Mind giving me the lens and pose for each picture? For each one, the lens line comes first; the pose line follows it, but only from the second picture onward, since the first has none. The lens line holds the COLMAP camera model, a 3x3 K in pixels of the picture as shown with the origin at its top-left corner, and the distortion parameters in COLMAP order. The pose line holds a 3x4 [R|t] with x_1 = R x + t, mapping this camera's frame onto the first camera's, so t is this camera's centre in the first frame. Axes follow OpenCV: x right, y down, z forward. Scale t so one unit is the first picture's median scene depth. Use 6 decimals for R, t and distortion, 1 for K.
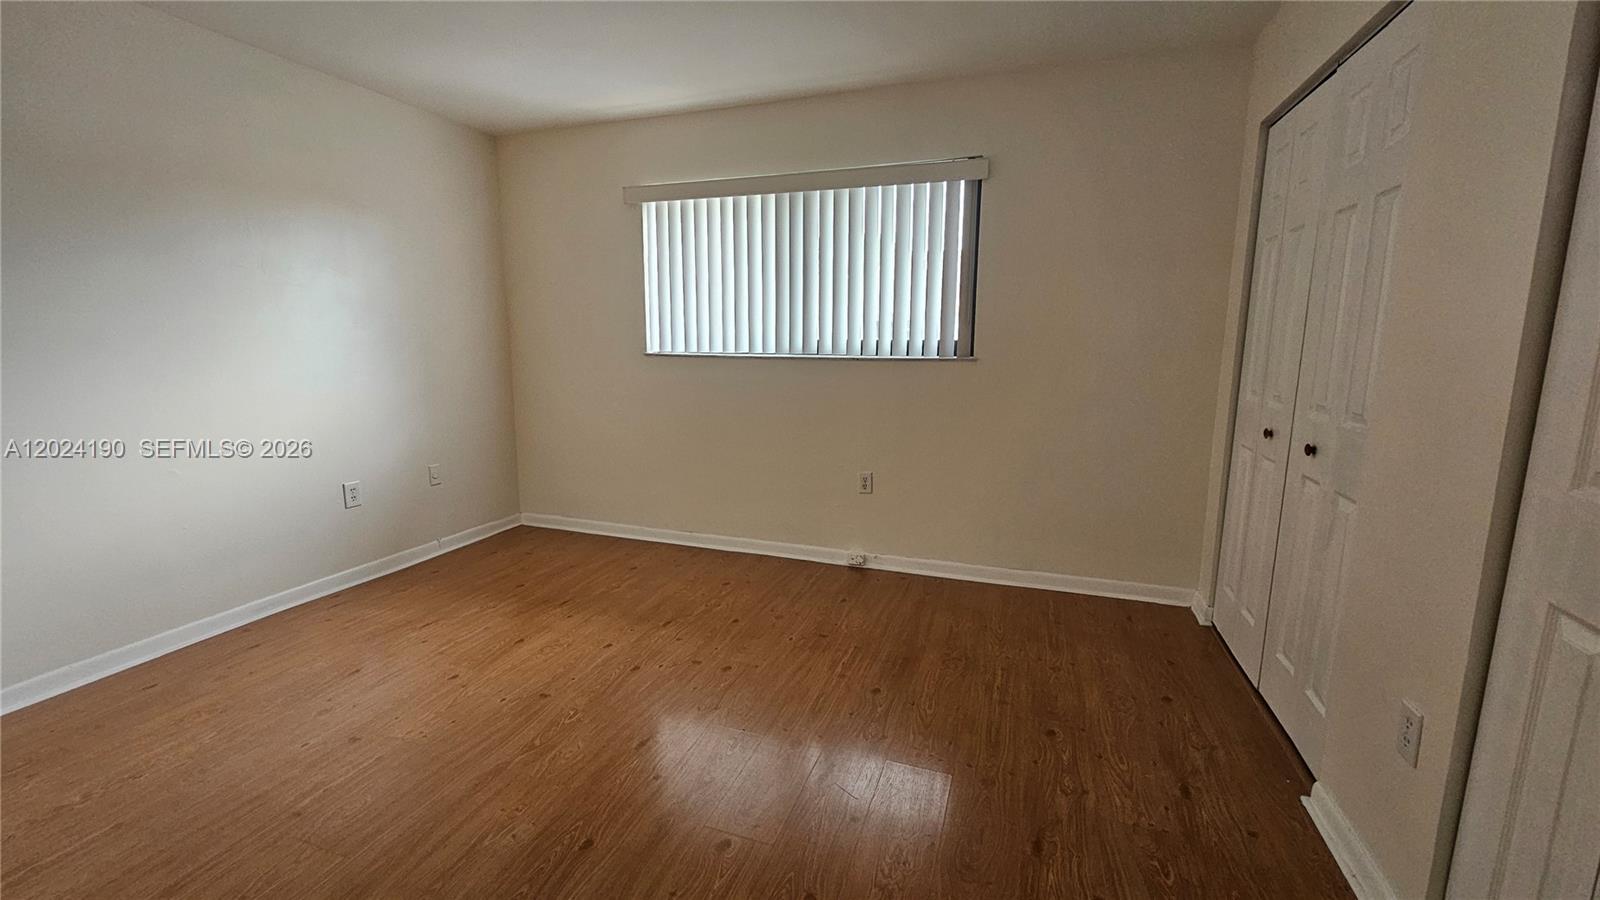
lens RADIAL K [[659.4, 0, 795.0], [0, 659.4, 444.9], [0, 0, 1]] dist [-0.000784, -0.001621]
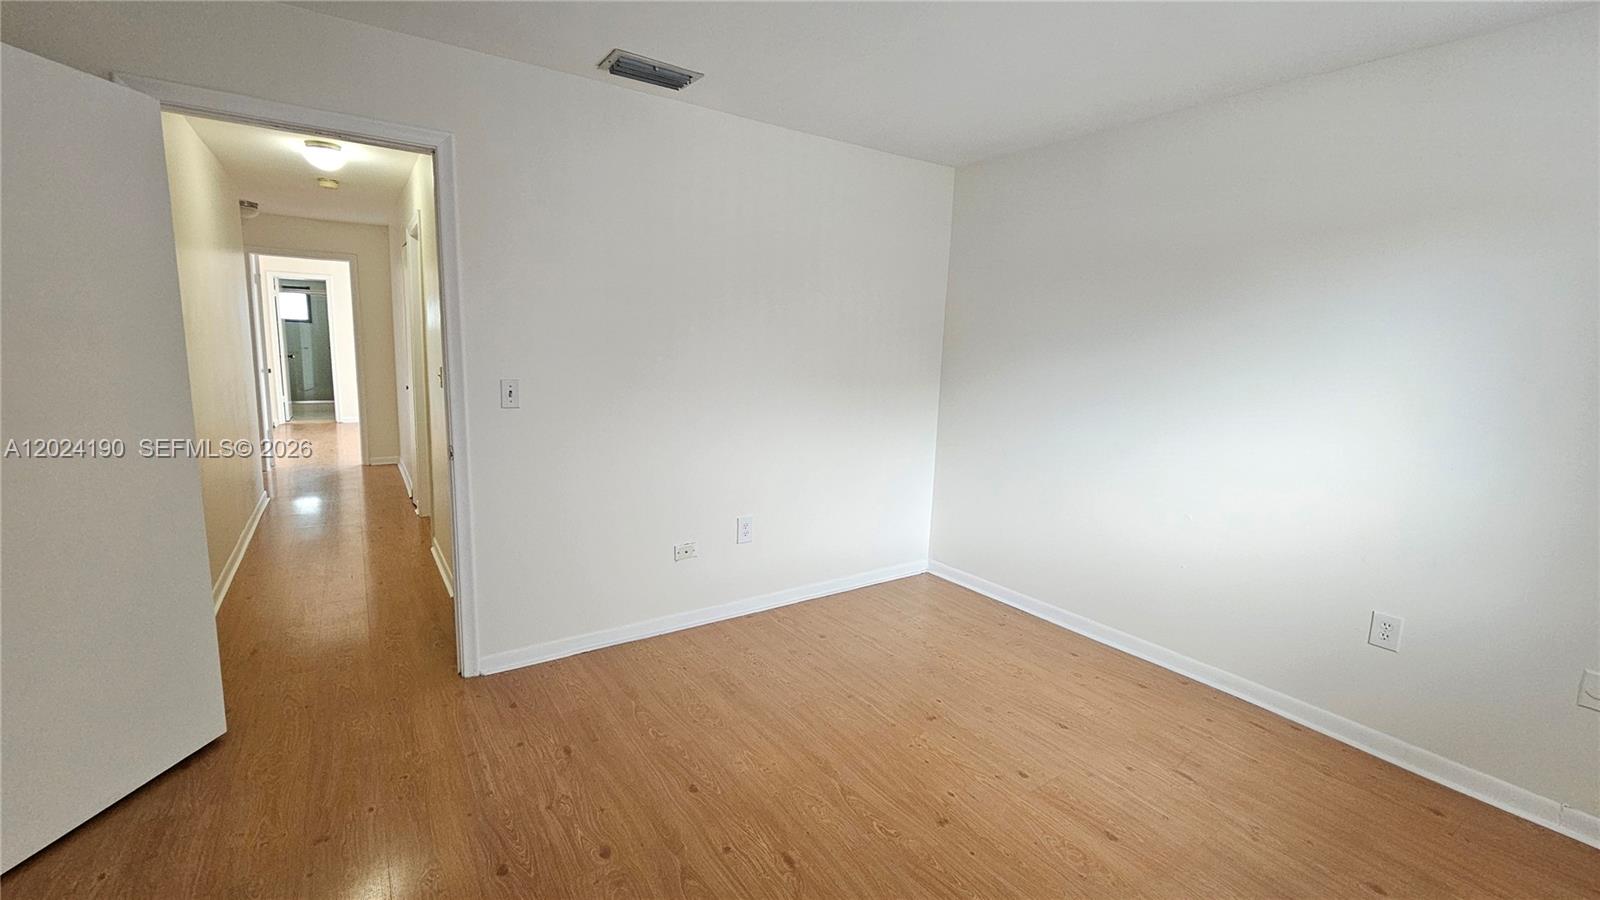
lens RADIAL K [[659.4, 0, 792.8], [0, 659.4, 446.0], [0, 0, 1]] dist [-0.000784, -0.001621]
pose [[-0.597177, 0.099229, -0.795948, 0.330917], [-0.163458, 0.956440, 0.241875, -0.234813], [0.785278, 0.274546, -0.554945, 1.068060]]
